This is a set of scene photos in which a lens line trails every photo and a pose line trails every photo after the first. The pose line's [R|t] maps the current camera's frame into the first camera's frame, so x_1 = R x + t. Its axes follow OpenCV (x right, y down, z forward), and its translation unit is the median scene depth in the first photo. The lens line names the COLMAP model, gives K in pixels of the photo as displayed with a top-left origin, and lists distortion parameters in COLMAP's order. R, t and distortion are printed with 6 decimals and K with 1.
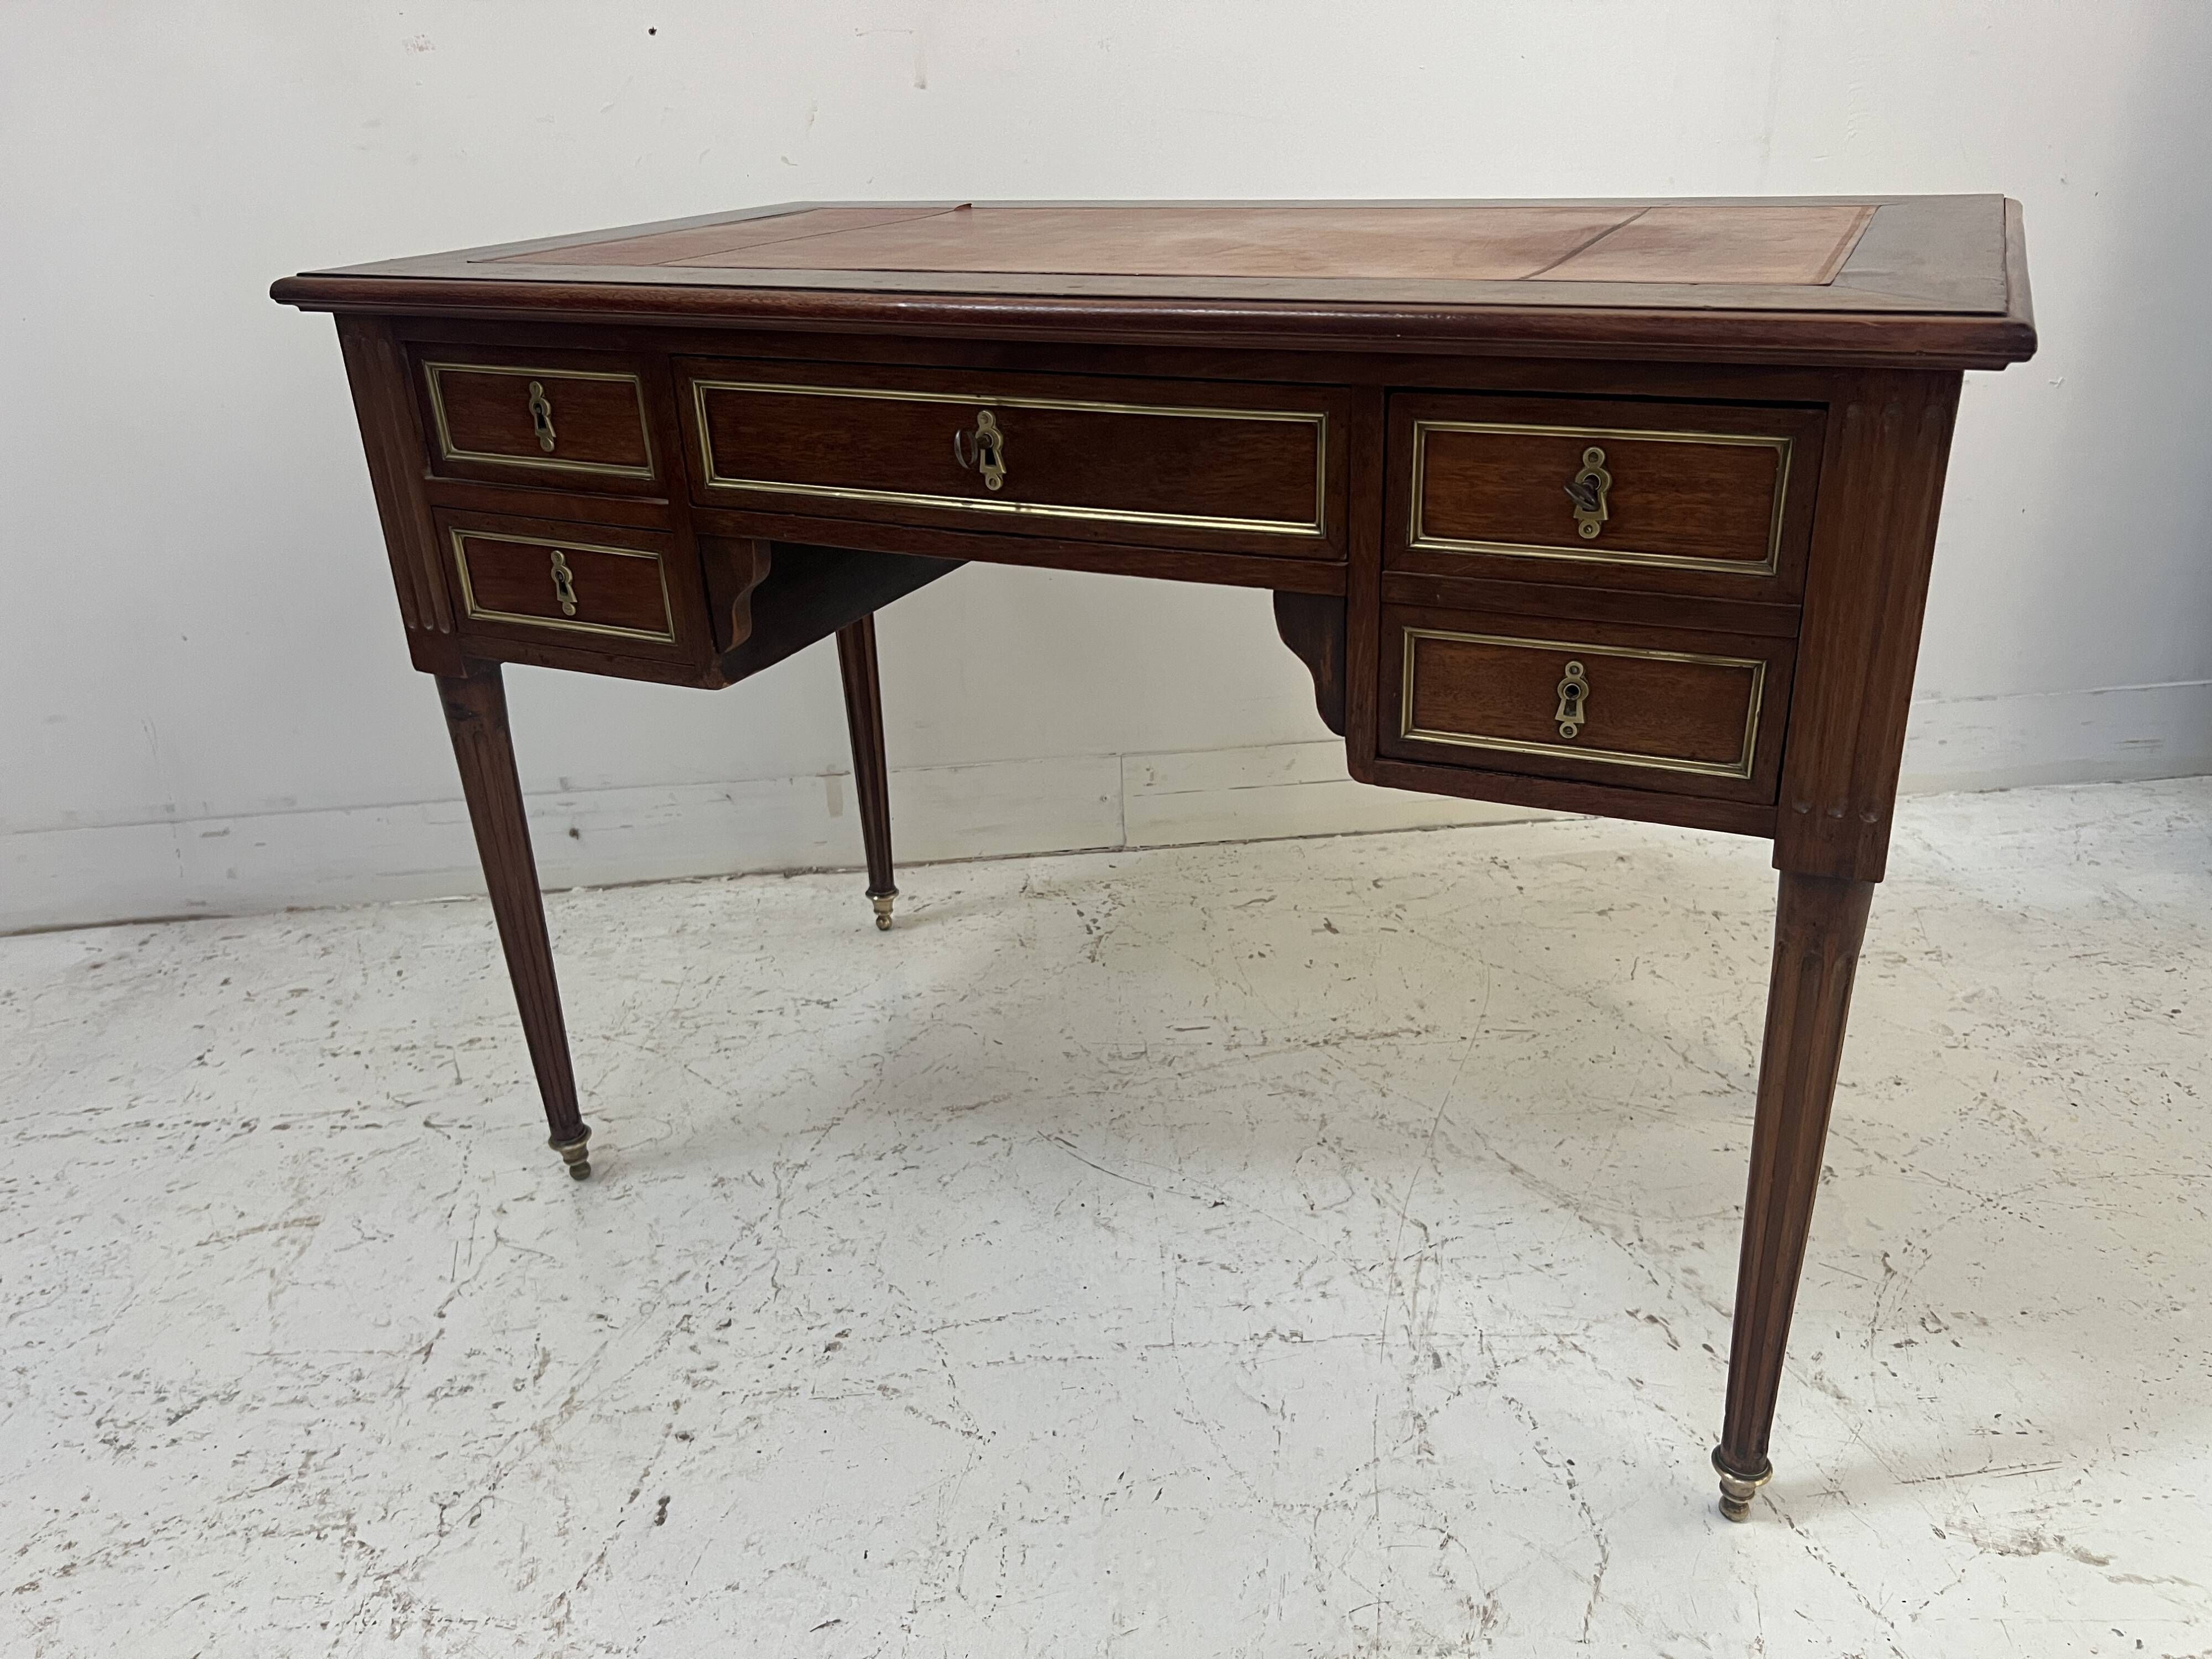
lens RADIAL K [[1696.2, 0, 1134.6], [0, 1696.2, 841.8], [0, 0, 1]] dist [0.036543, -0.045942]
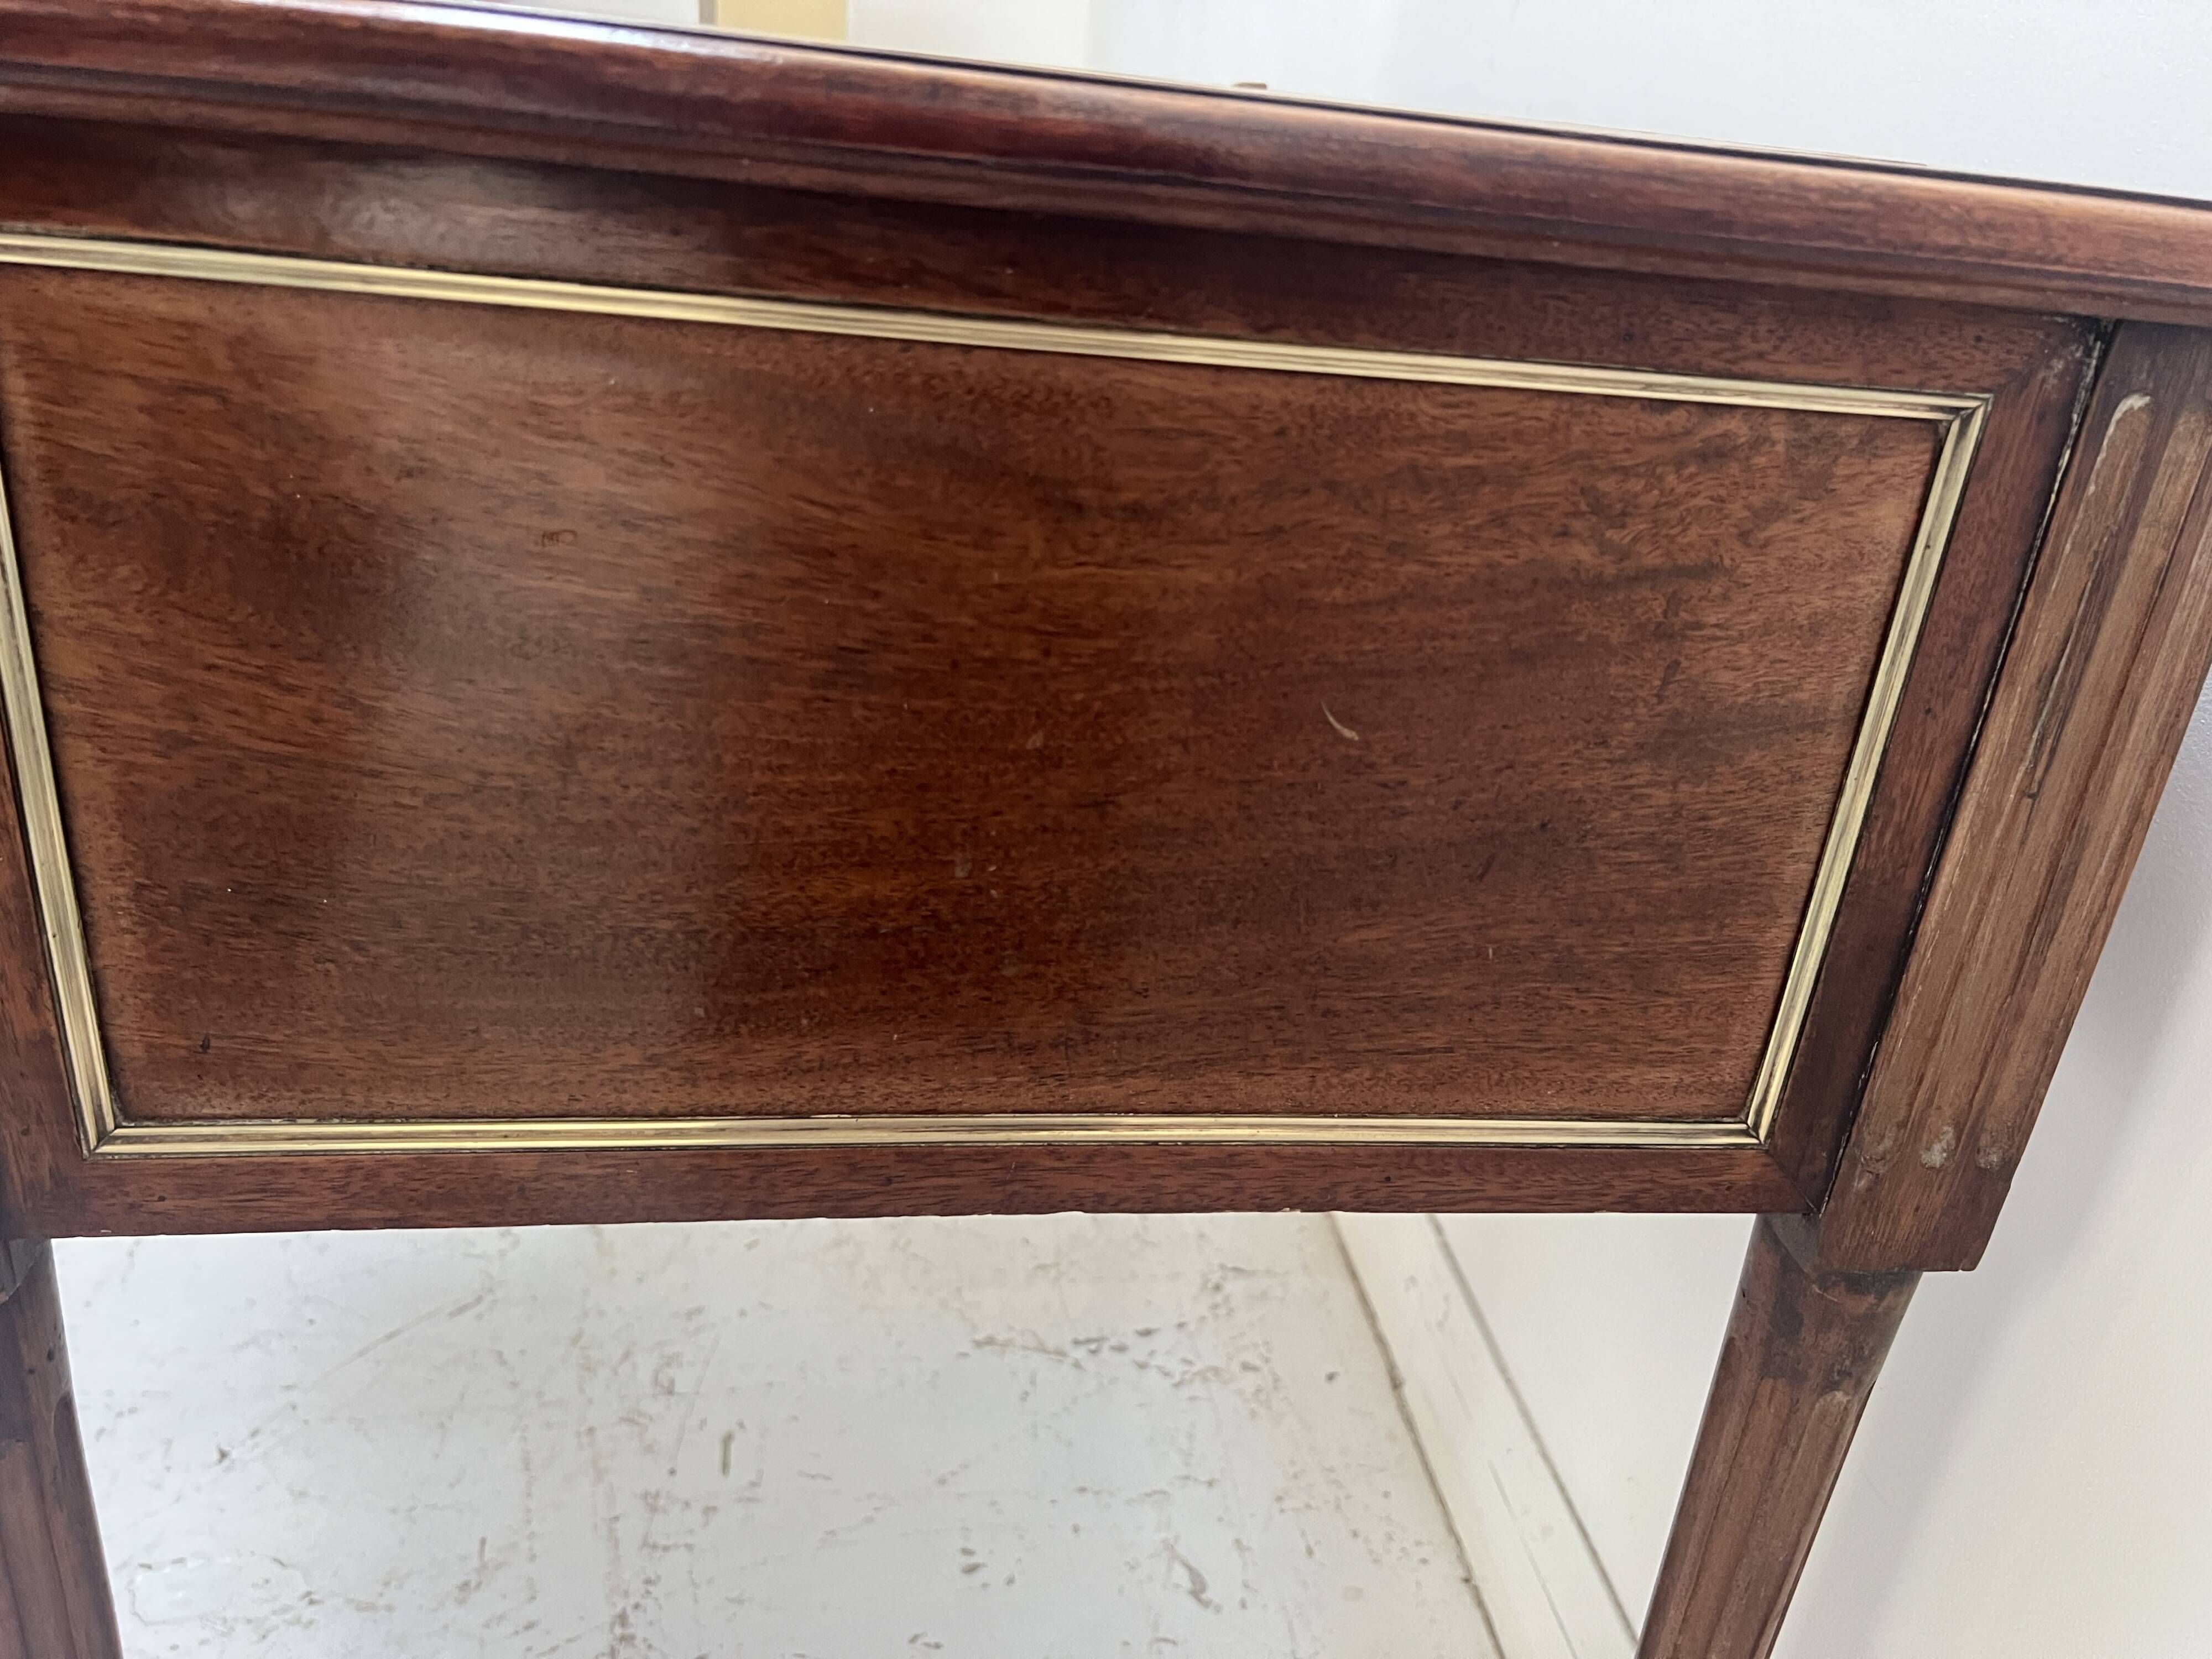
lens RADIAL K [[1696.2, 0, 1131.0], [0, 1696.2, 833.4], [0, 0, 1]] dist [0.036543, -0.045942]
pose [[0.052334, 0.444875, -0.894062, 0.550587], [-0.516663, 0.778215, 0.356988, -0.396216], [0.854588, 0.443247, 0.270578, 0.994032]]
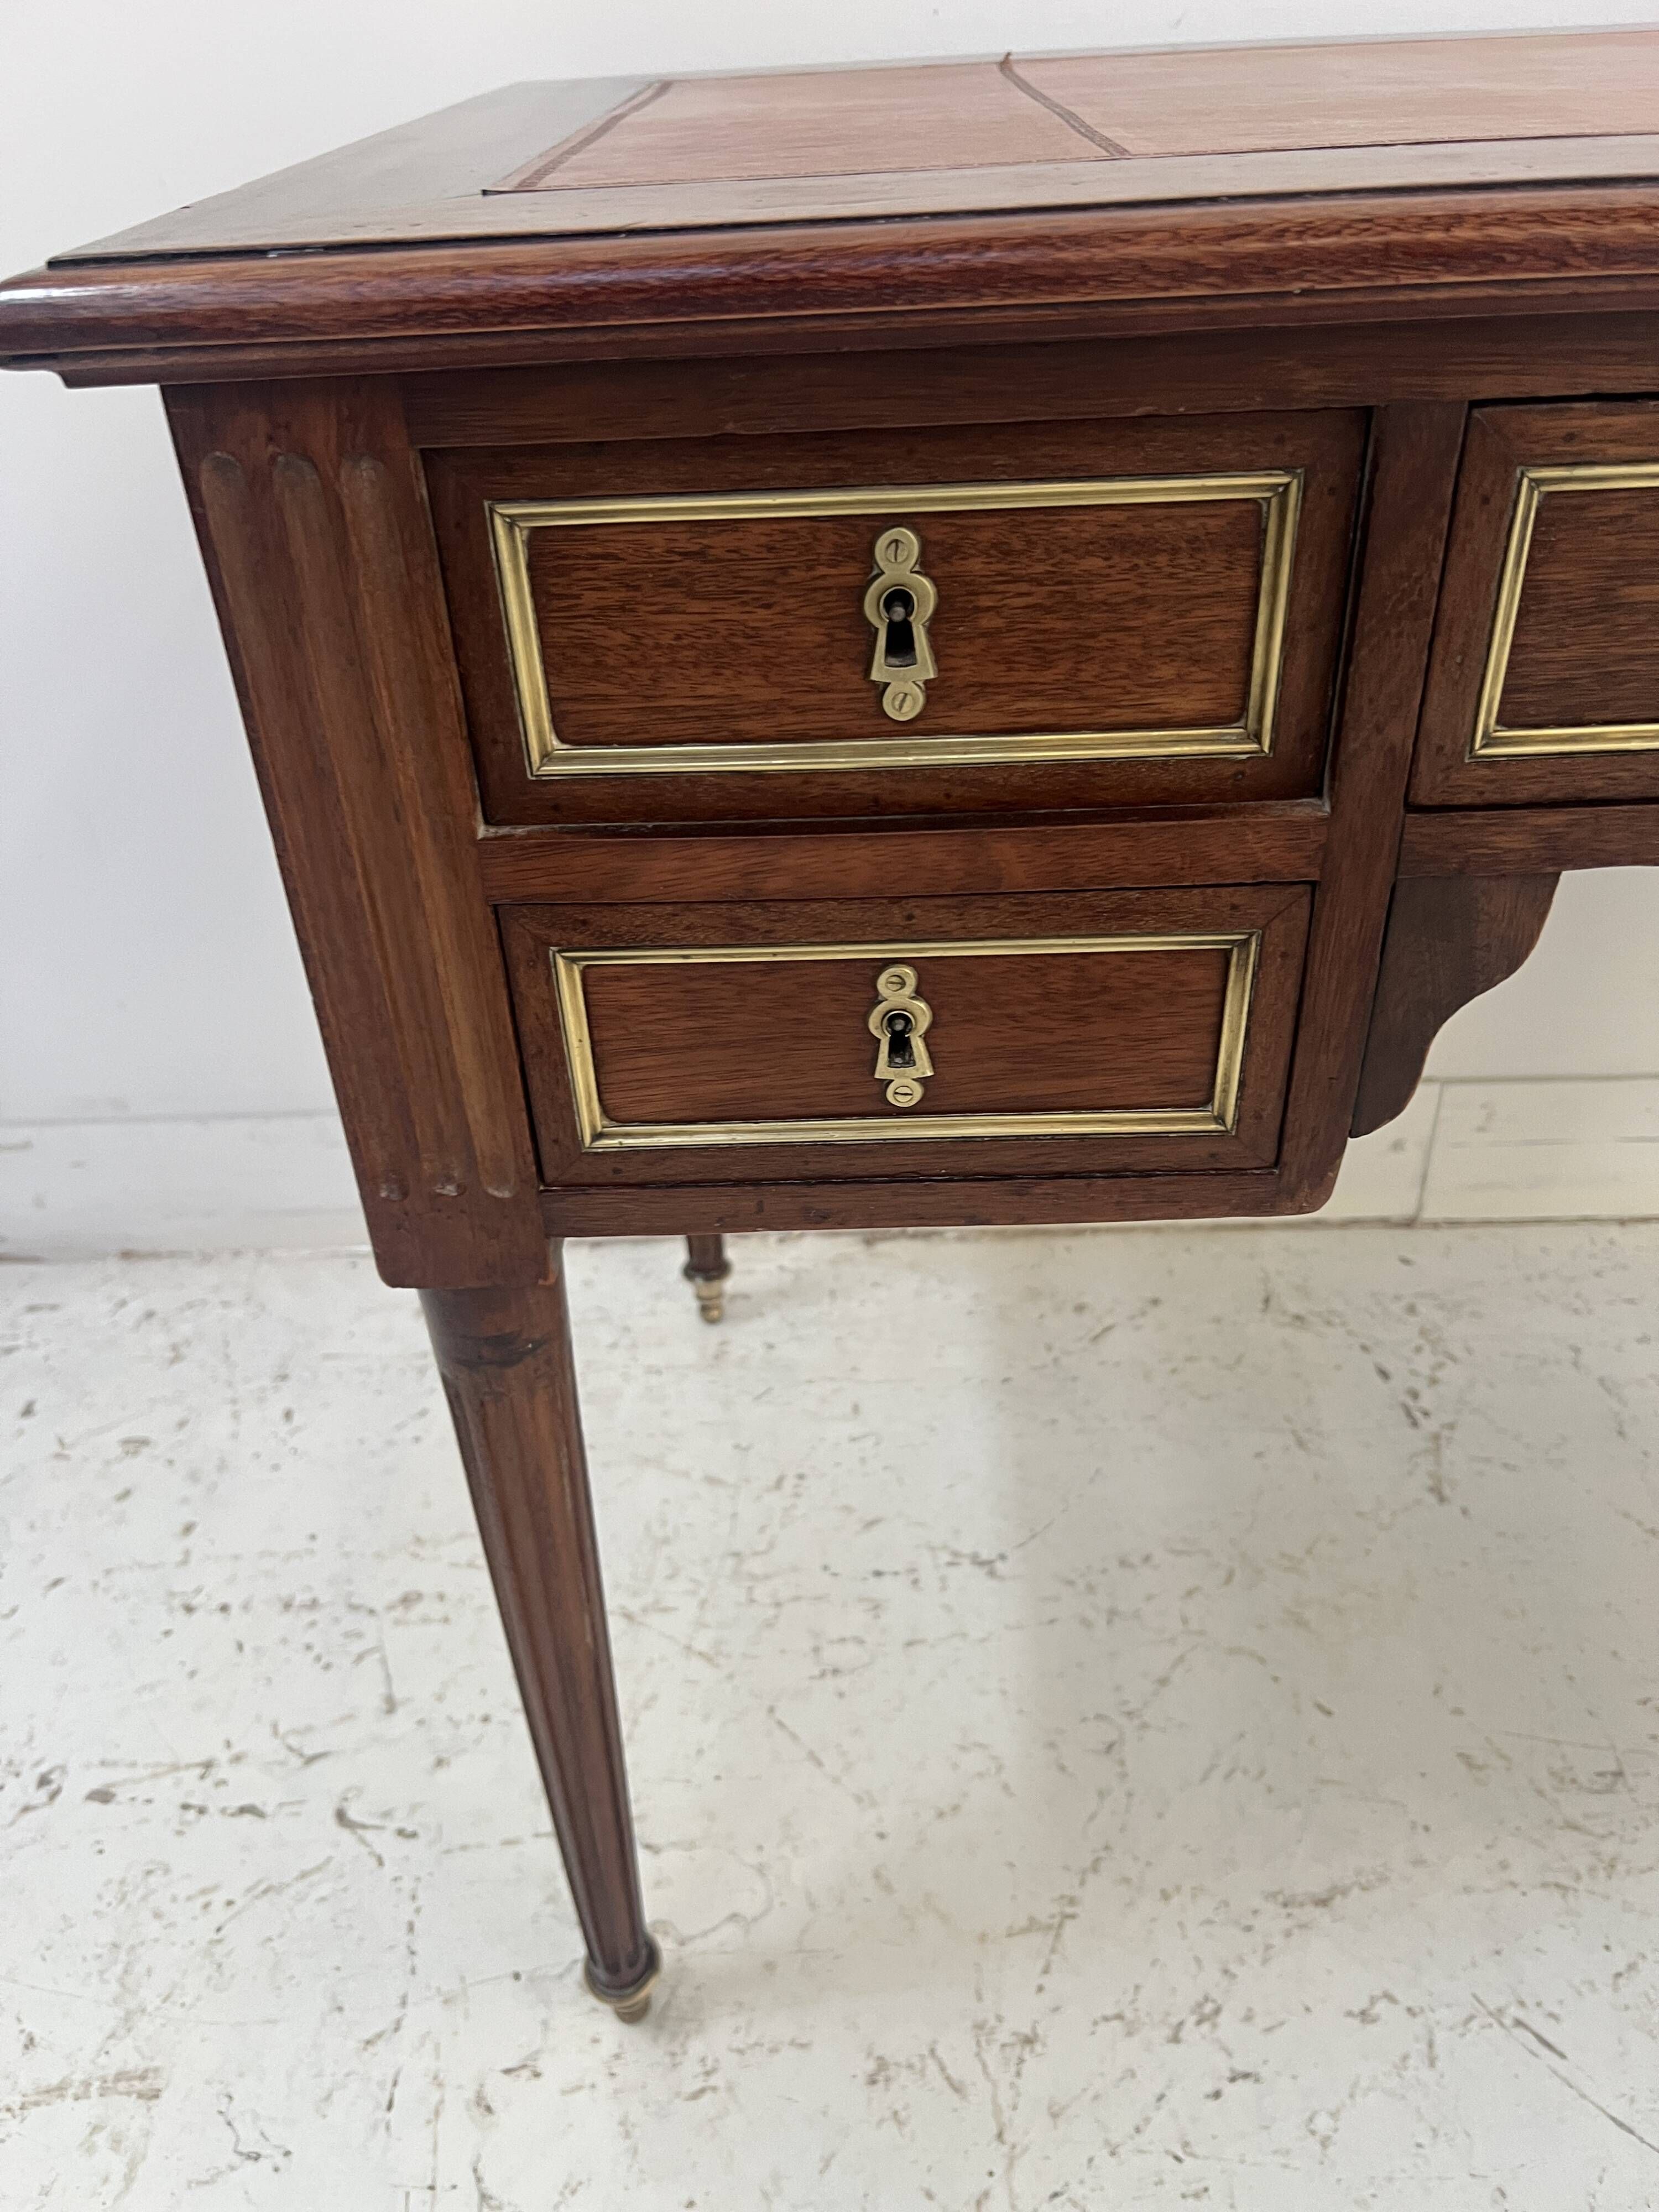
lens RADIAL K [[1696.2, 0, 797.0], [0, 1696.2, 1112.3], [0, 0, 1]] dist [0.036543, -0.045942]
pose [[0.993100, 0.052956, -0.104633, -0.233549], [-0.035071, 0.985517, 0.165912, -0.183013], [0.111903, -0.161098, 0.980574, 0.534777]]
